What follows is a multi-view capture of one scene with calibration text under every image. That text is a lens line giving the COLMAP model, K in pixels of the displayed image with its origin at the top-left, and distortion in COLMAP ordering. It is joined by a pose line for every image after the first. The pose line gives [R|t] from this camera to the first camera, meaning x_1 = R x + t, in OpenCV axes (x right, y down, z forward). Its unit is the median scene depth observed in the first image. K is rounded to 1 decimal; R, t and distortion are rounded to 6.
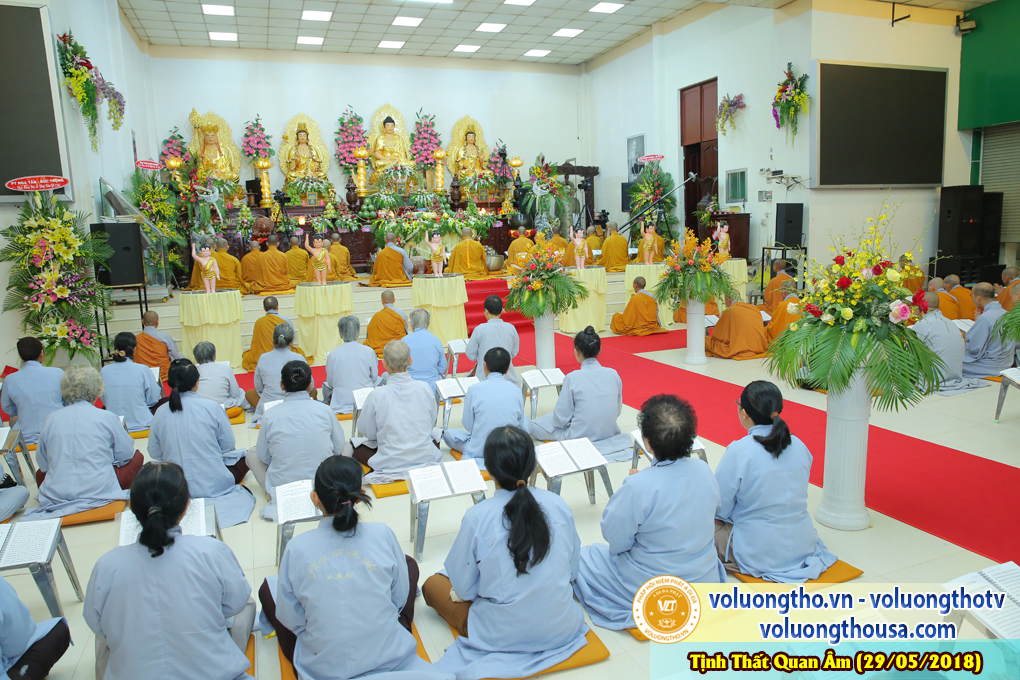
lens RADIAL K [[699.0, 0, 506.6], [0, 699.0, 335.9], [0, 0, 1]] dist [-0.107208, 0.079797]
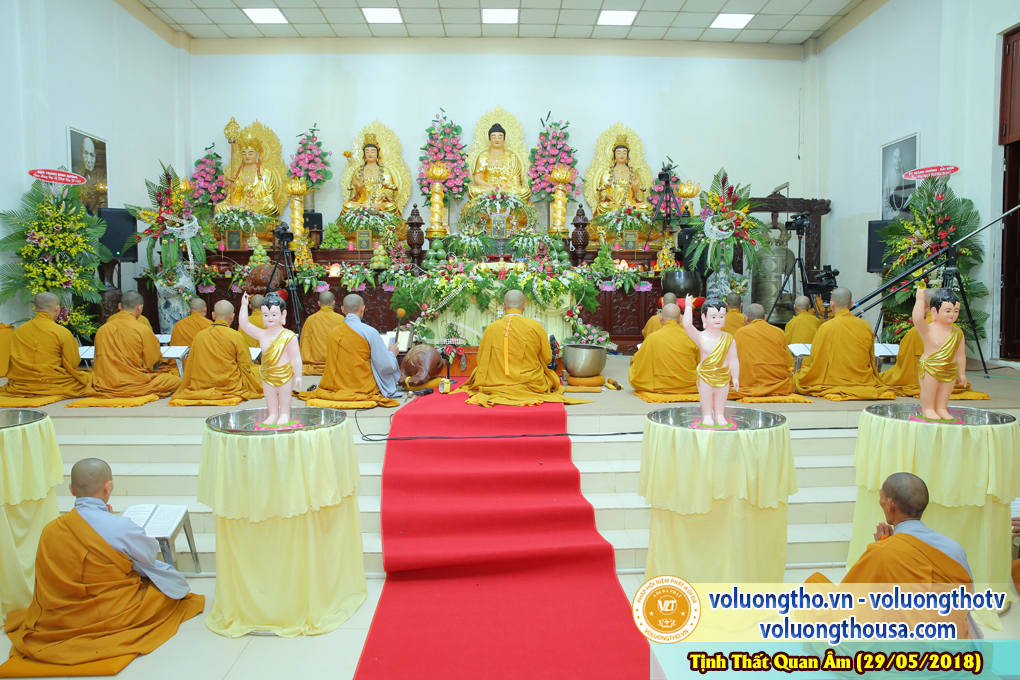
lens RADIAL K [[699.0, 0, 506.6], [0, 699.0, 335.9], [0, 0, 1]] dist [-0.107208, 0.079797]
pose [[0.944969, 0.053182, -0.322809, 0.074342], [-0.081084, 0.993986, -0.073603, -0.066132], [0.316953, 0.095728, 0.943598, 0.411234]]
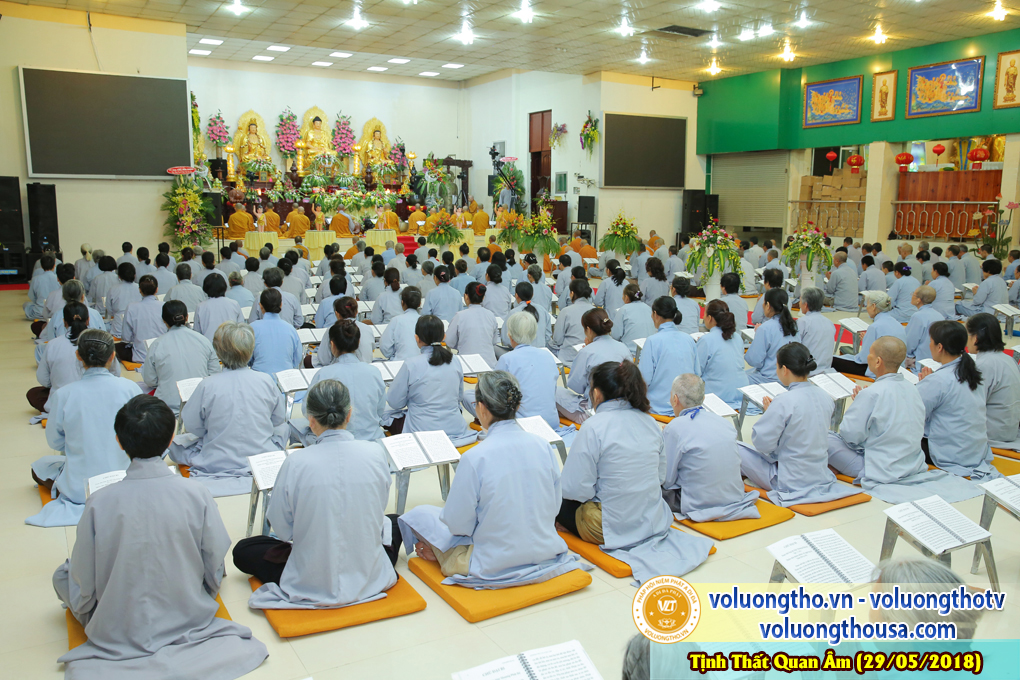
lens RADIAL K [[833.4, 0, 510.0], [0, 833.4, 340.0], [0, 0, 1]] dist [-0.083439, 0.120272]
pose [[0.984078, 0.016287, 0.176990, -0.085958], [-0.017662, 0.999825, 0.006197, 0.105435], [-0.176858, -0.009224, 0.984193, -0.690904]]
